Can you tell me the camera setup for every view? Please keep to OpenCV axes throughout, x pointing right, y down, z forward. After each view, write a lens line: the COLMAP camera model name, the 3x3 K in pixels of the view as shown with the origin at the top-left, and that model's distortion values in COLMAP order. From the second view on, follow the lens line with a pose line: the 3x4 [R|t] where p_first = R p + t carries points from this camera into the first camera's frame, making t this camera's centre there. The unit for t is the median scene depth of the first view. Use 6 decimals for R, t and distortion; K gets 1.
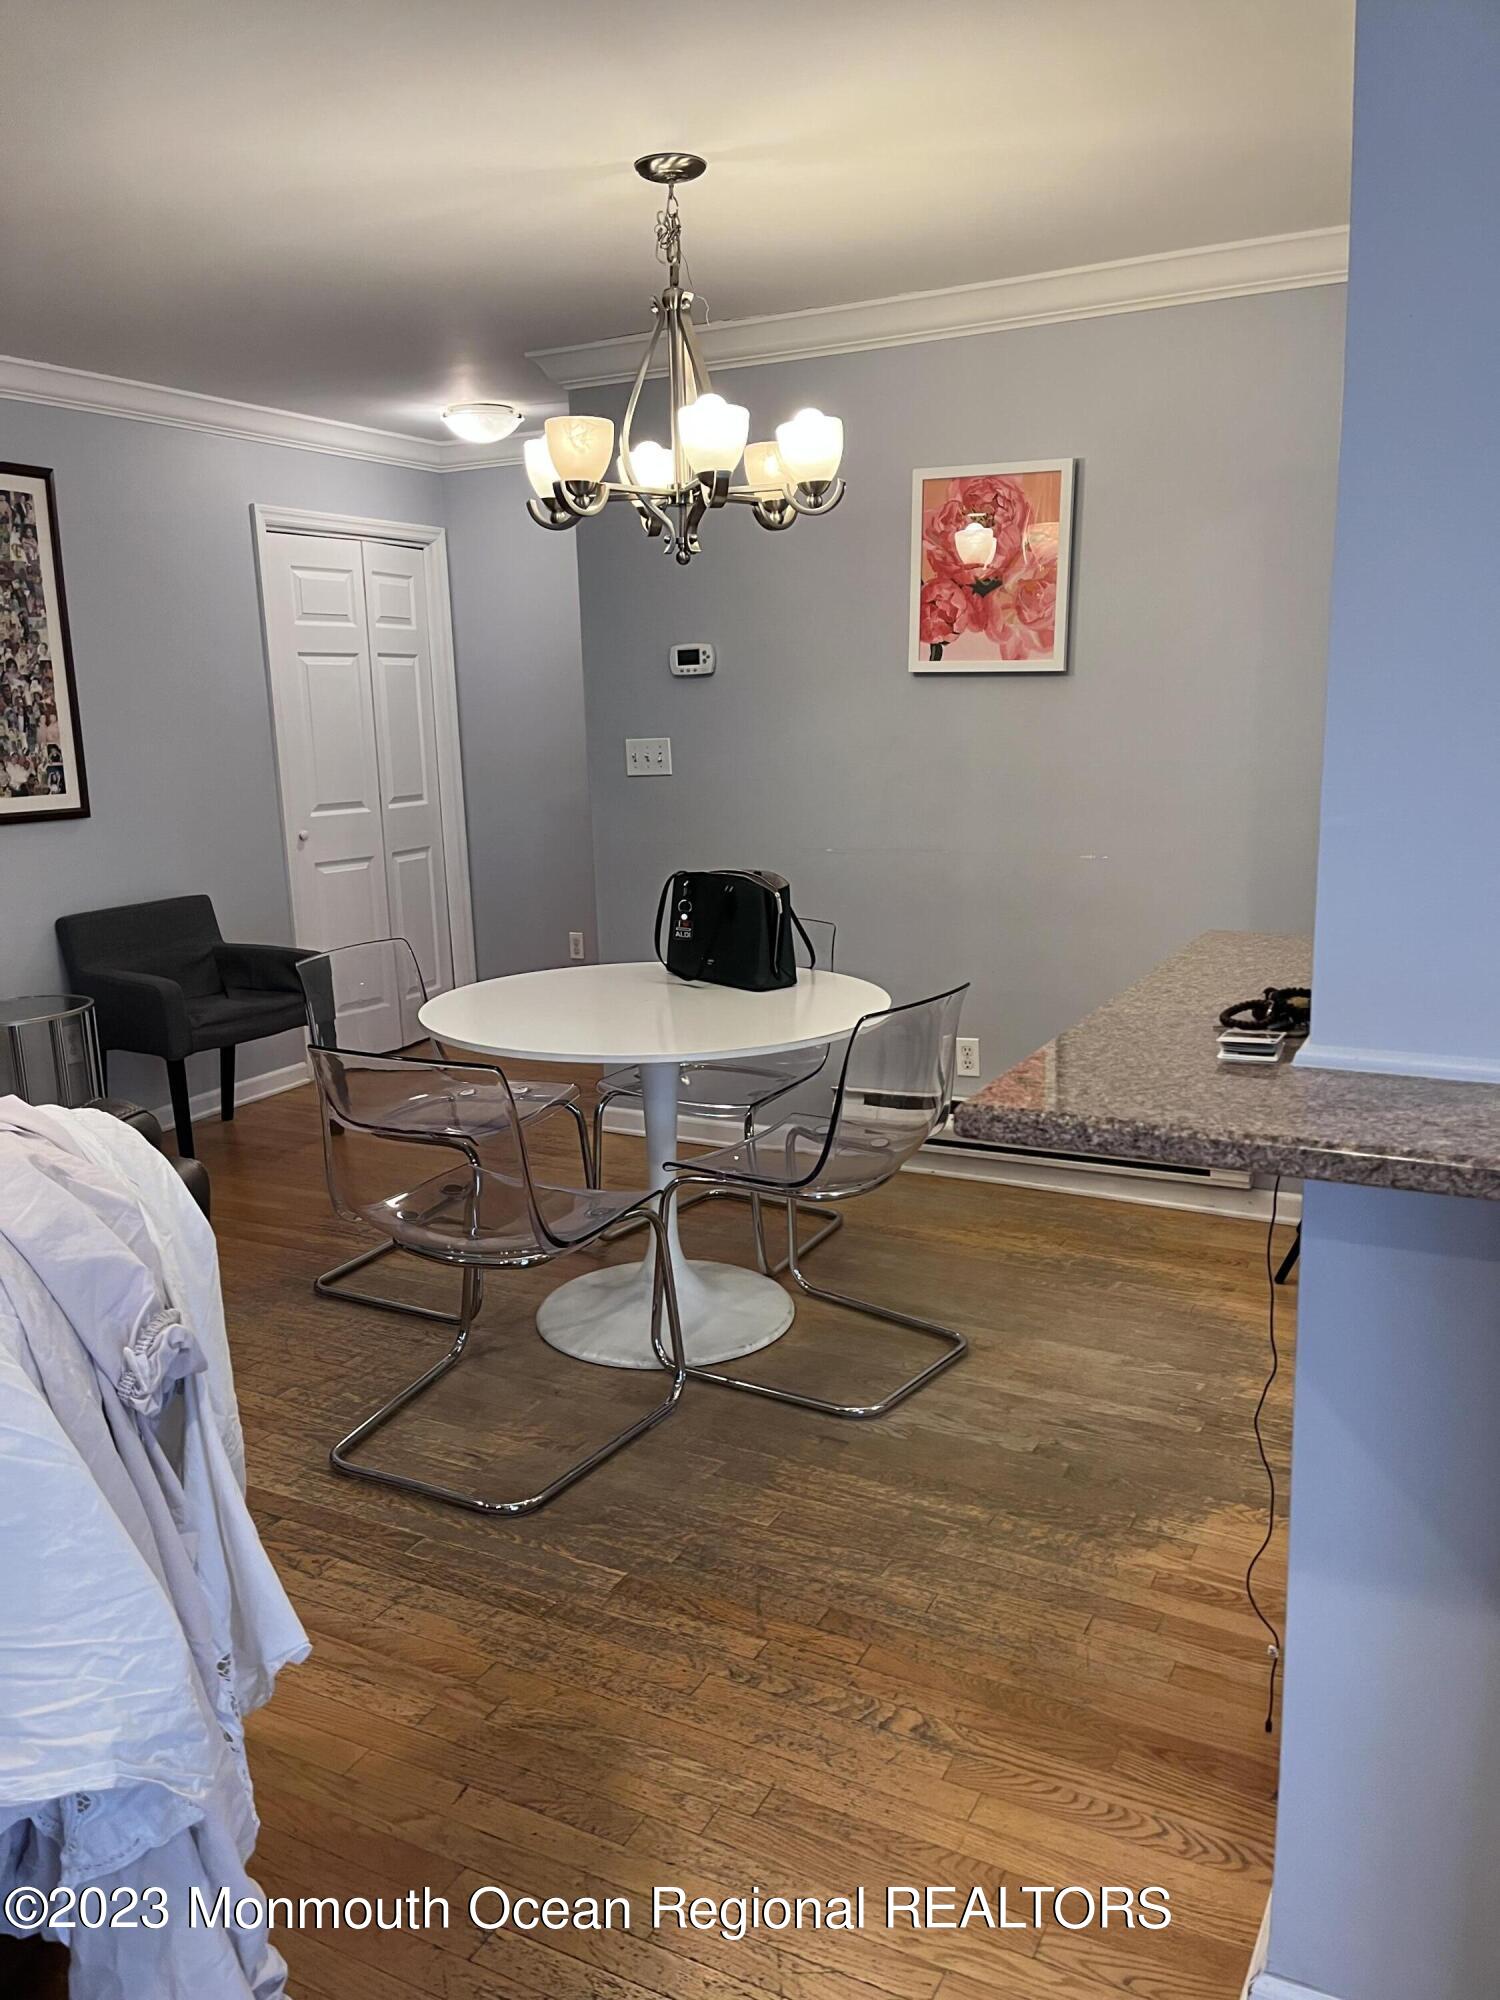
lens RADIAL K [[1510.5, 0, 750.0], [0, 1510.5, 1000.0], [0, 0, 1]] dist [0.038867, 0.003547]
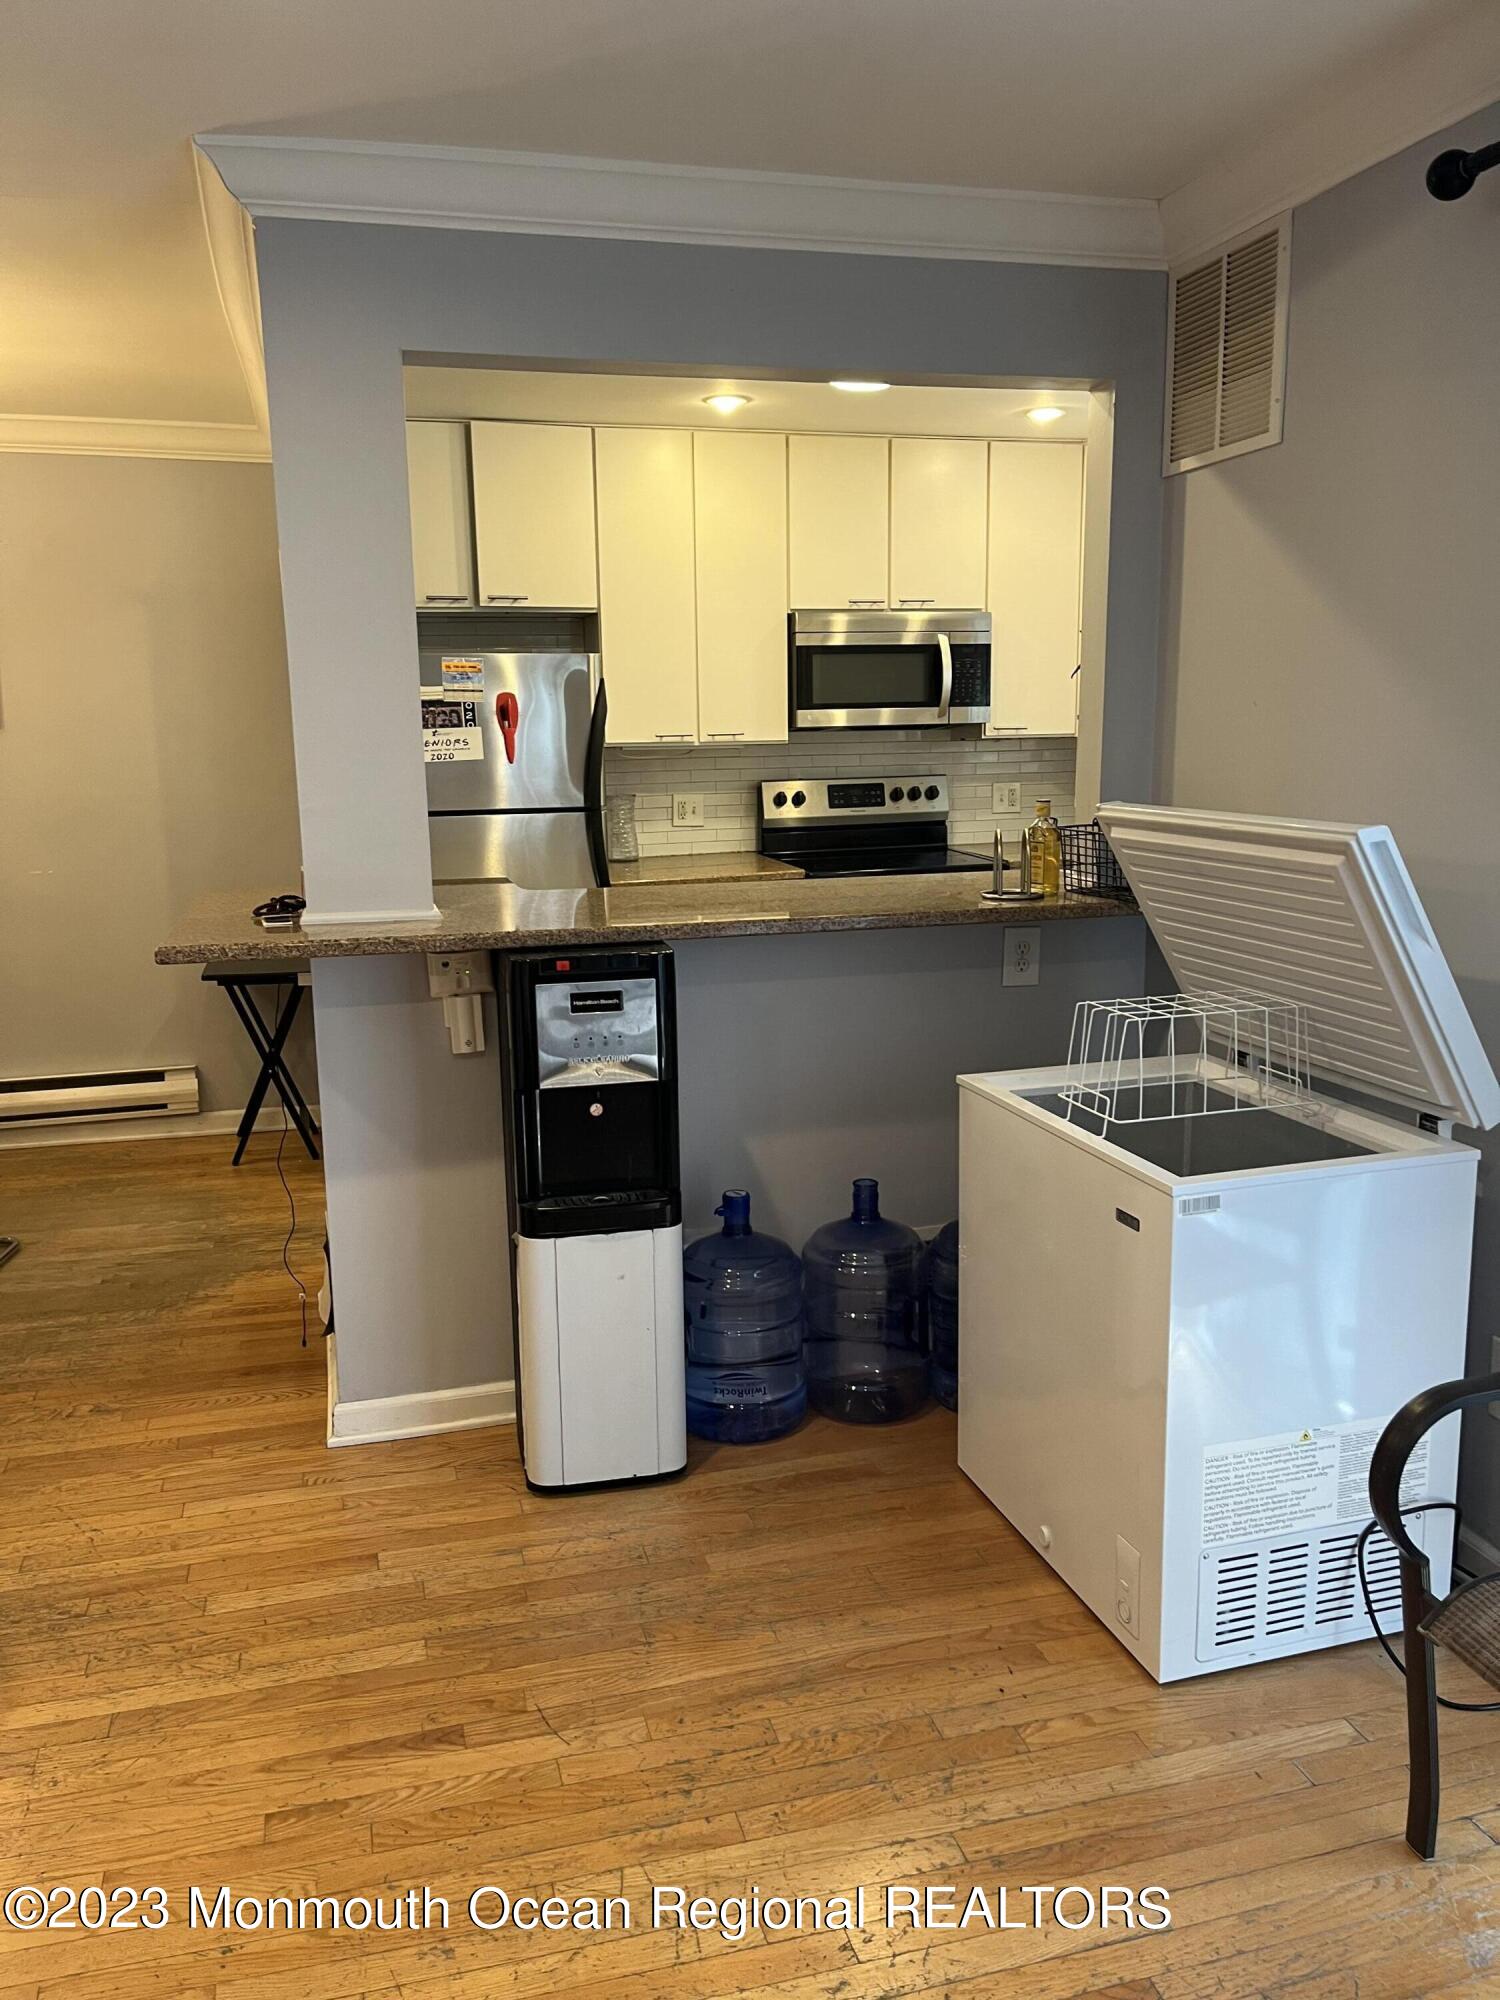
lens RADIAL K [[1510.5, 0, 750.0], [0, 1510.5, 1000.0], [0, 0, 1]] dist [0.038867, 0.003547]
pose [[0.729356, -0.110642, 0.675128, -0.176043], [0.132851, 0.990956, 0.018879, 0.054948], [-0.671111, 0.075922, 0.737459, -0.270411]]
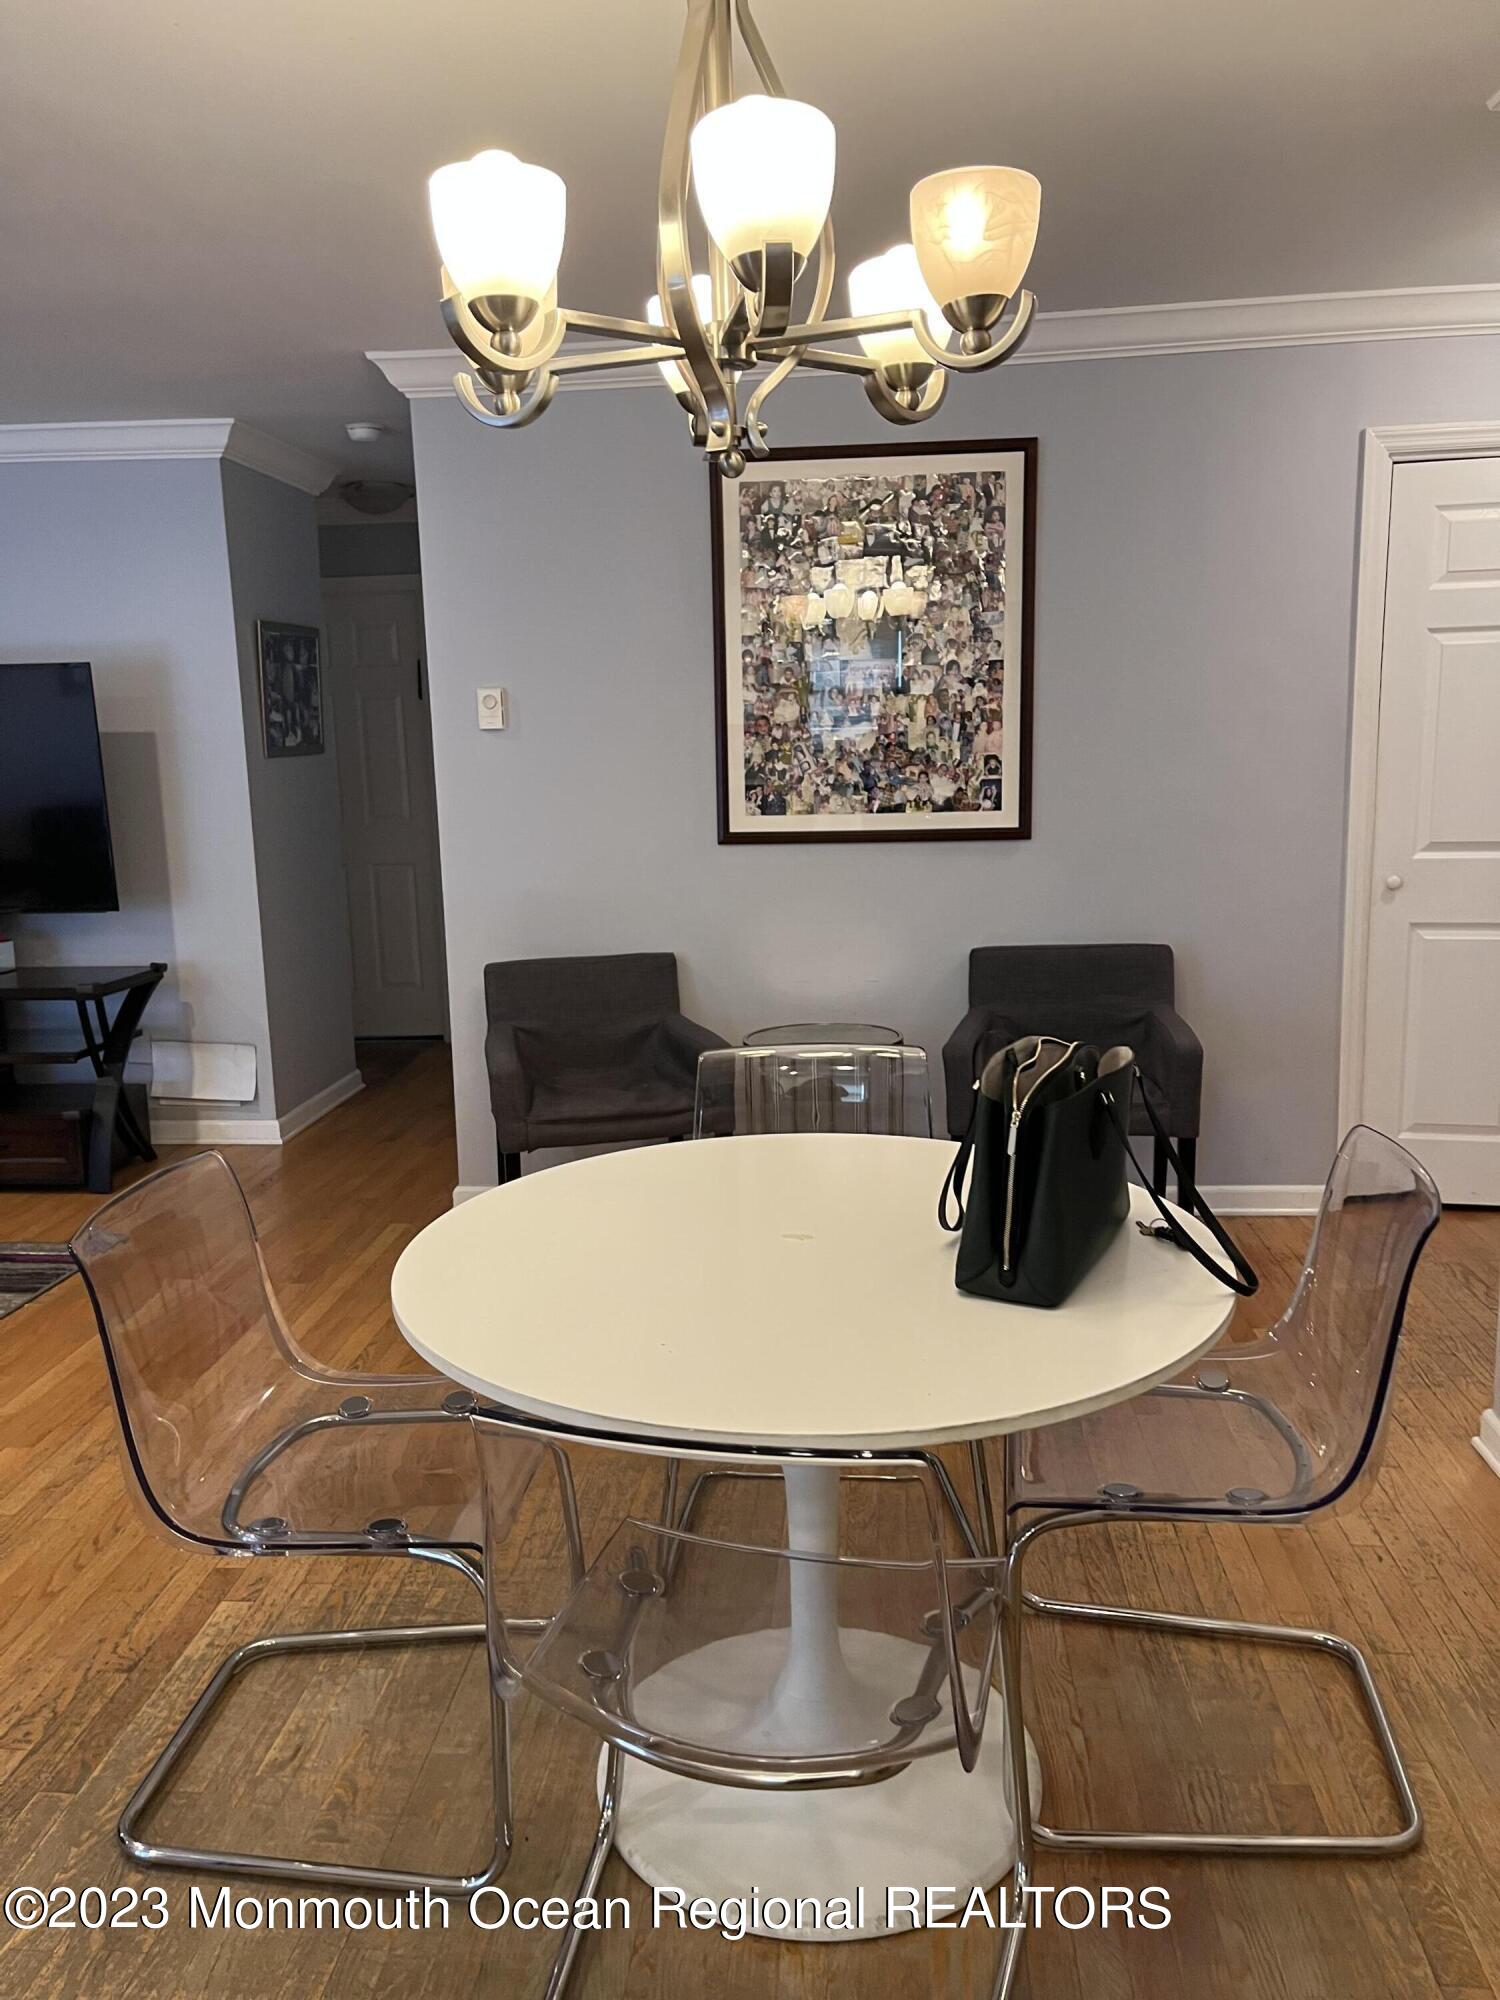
lens RADIAL K [[1555.6, 0, 750.0], [0, 1555.6, 1000.0], [0, 0, 1]] dist [0.012103, 0.004928]
pose [[0.388794, 0.185632, -0.902430, 0.336574], [-0.162601, 0.977942, 0.131111, -0.127573], [0.906863, 0.095761, 0.410402, 0.530165]]
